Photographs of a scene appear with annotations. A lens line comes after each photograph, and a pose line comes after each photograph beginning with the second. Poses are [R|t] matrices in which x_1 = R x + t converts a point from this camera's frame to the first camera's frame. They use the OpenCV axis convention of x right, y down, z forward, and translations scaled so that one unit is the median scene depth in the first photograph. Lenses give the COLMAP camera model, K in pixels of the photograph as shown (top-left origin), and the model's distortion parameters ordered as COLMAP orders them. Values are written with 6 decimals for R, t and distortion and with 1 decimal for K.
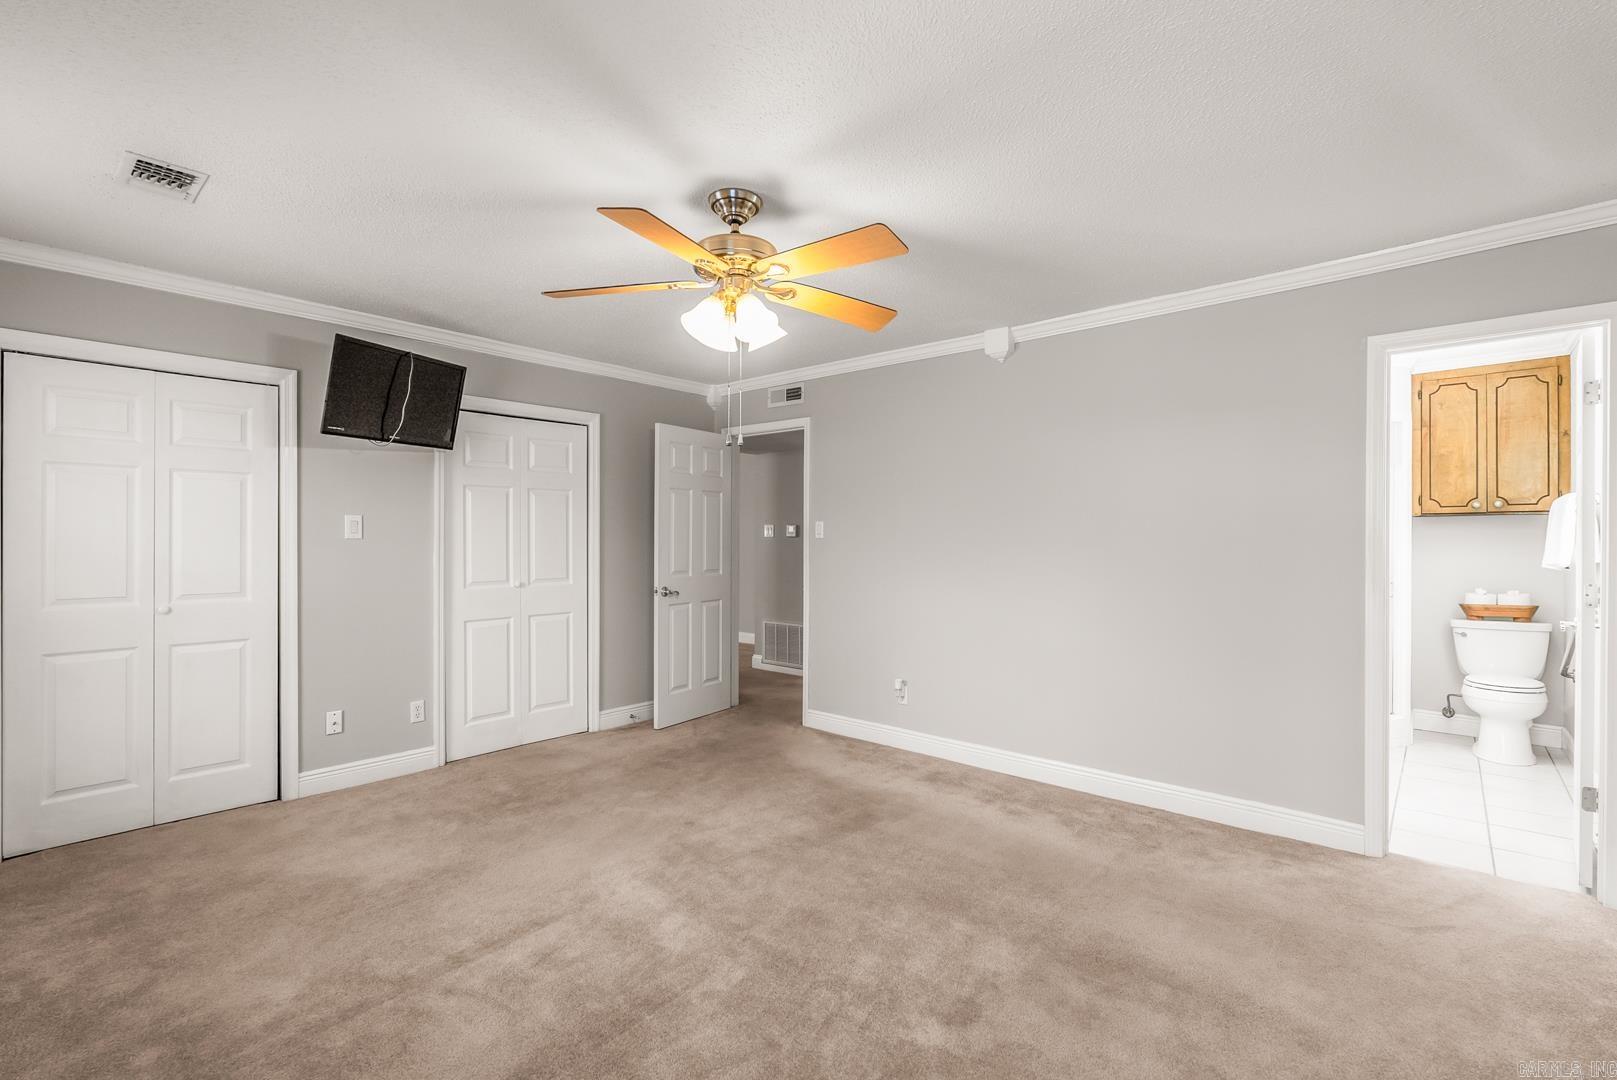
lens RADIAL K [[726.1, 0, 814.4], [0, 726.1, 531.2], [0, 0, 1]] dist [-0.004364, 0.000567]
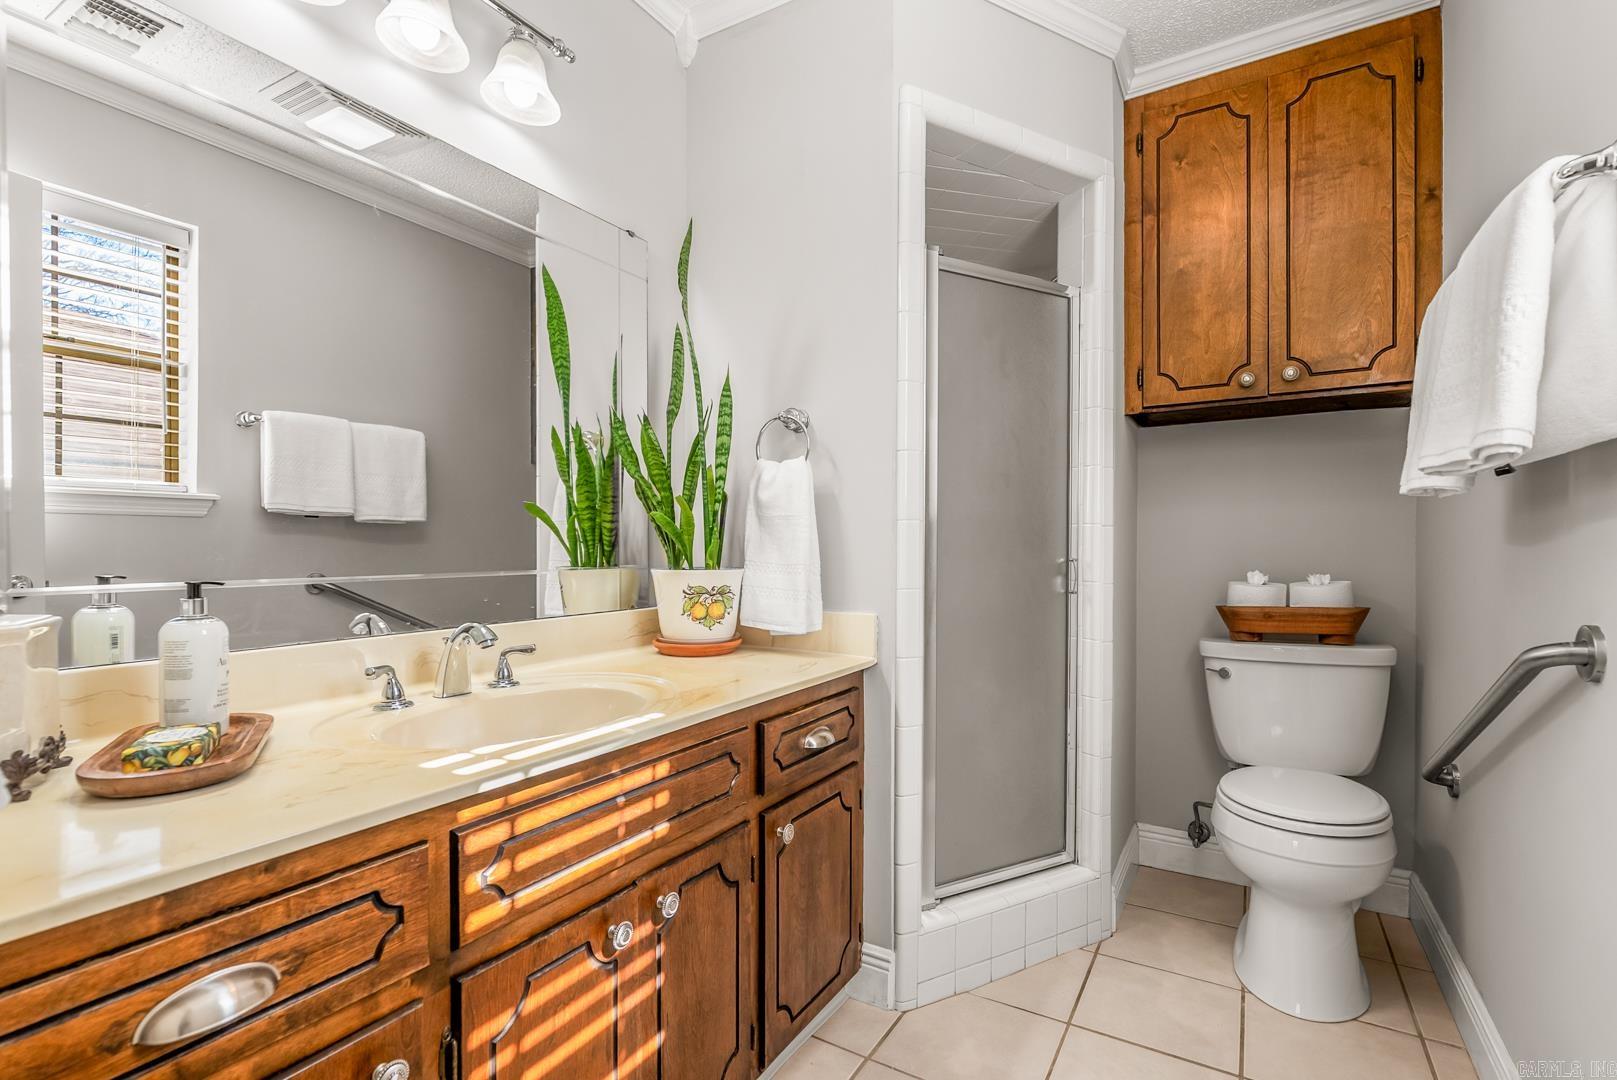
lens RADIAL K [[726.1, 0, 814.7], [0, 726.1, 551.0], [0, 0, 1]] dist [-0.004364, 0.000567]
pose [[0.984846, 0.000890, 0.173430, 0.580071], [-0.001335, 0.999996, 0.002453, 0.066734], [-0.173427, -0.002648, 0.984843, 0.612147]]
